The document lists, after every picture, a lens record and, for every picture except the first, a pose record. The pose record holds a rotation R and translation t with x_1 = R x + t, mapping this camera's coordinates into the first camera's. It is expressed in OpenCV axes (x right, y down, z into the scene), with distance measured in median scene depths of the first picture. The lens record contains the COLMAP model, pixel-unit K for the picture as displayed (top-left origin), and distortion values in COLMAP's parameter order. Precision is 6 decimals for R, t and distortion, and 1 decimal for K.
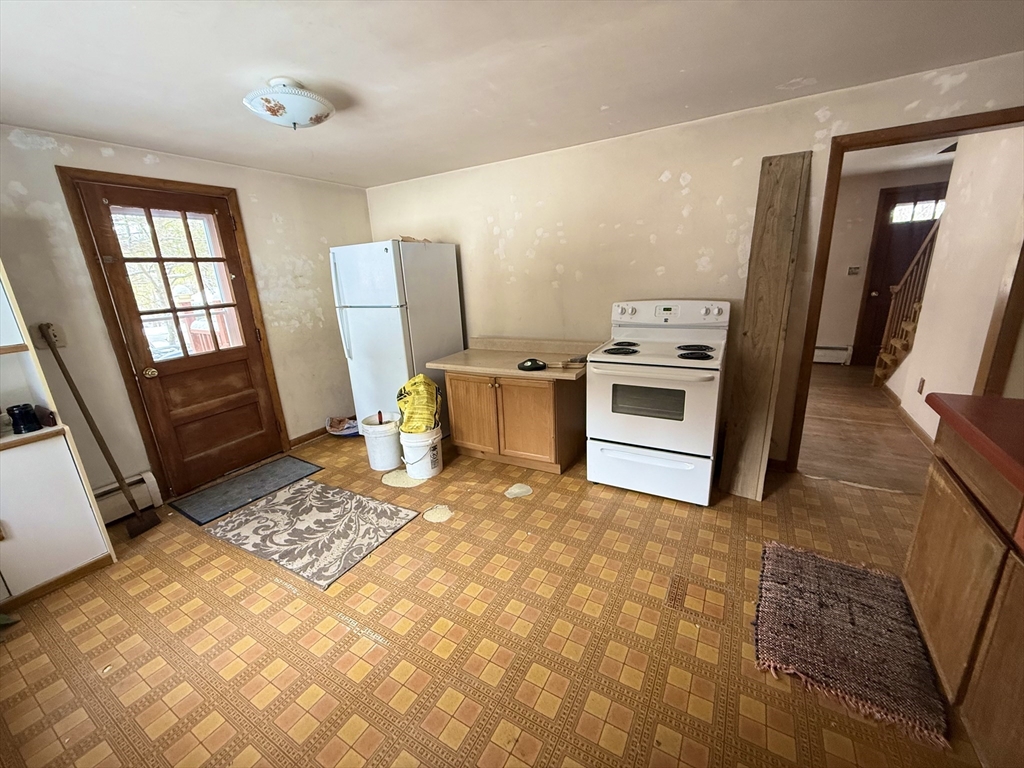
lens RADIAL K [[407.3, 0, 514.0], [0, 407.3, 382.8], [0, 0, 1]] dist [-0.000510, -0.000125]
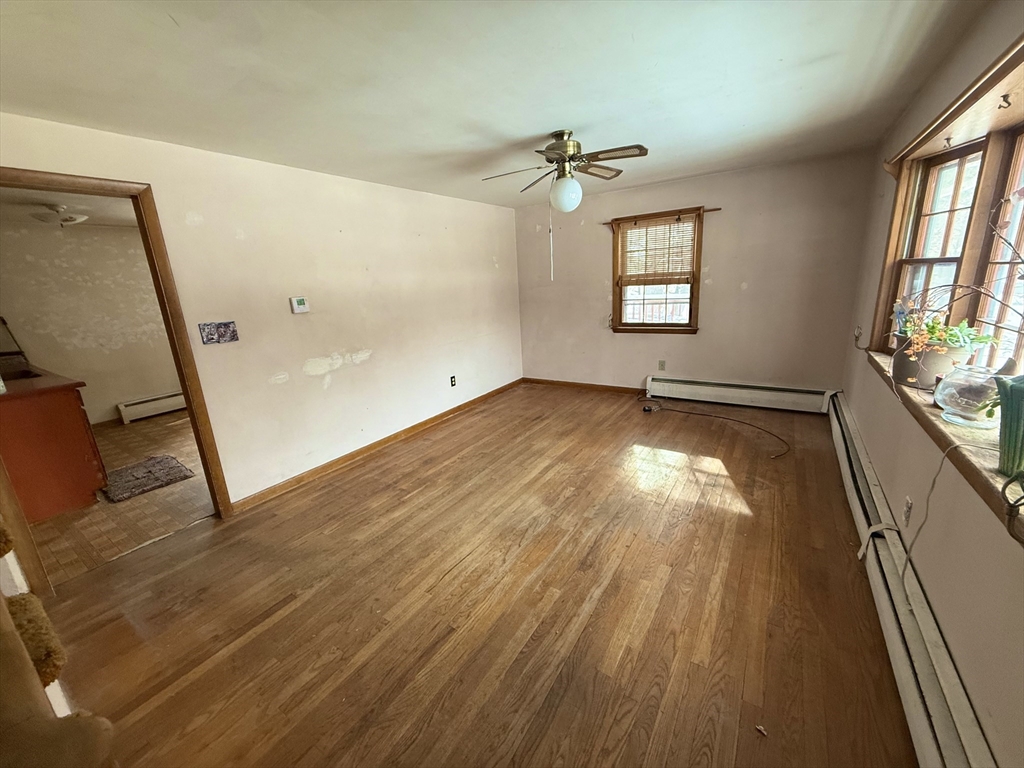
lens RADIAL K [[407.3, 0, 509.8], [0, 407.3, 386.6], [0, 0, 1]] dist [-0.000510, -0.000125]
pose [[-0.053740, 0.284540, -0.957157, 0.834834], [-0.215326, 0.932689, 0.289356, -0.287102], [0.975062, 0.221651, 0.011146, 0.890370]]
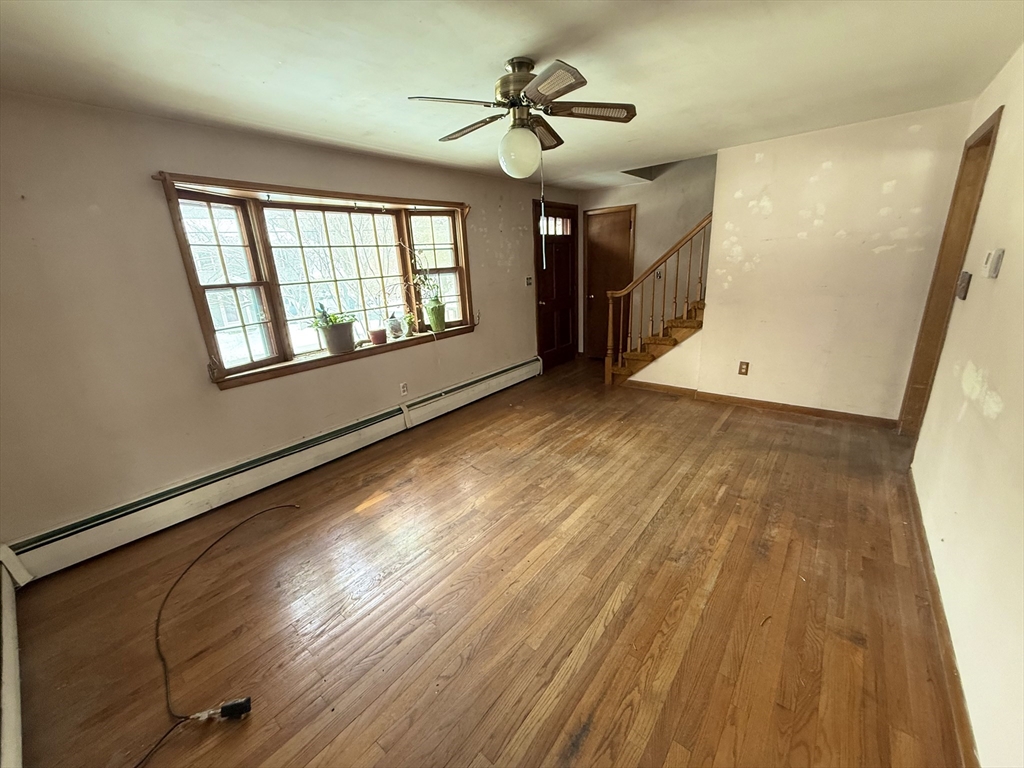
lens RADIAL K [[407.3, 0, 511.2], [0, 407.3, 384.0], [0, 0, 1]] dist [-0.000510, -0.000125]
pose [[0.151723, -0.264013, 0.952511, -0.154938], [0.314849, 0.926379, 0.206618, -0.262283], [-0.936936, 0.268549, 0.223677, 0.892316]]
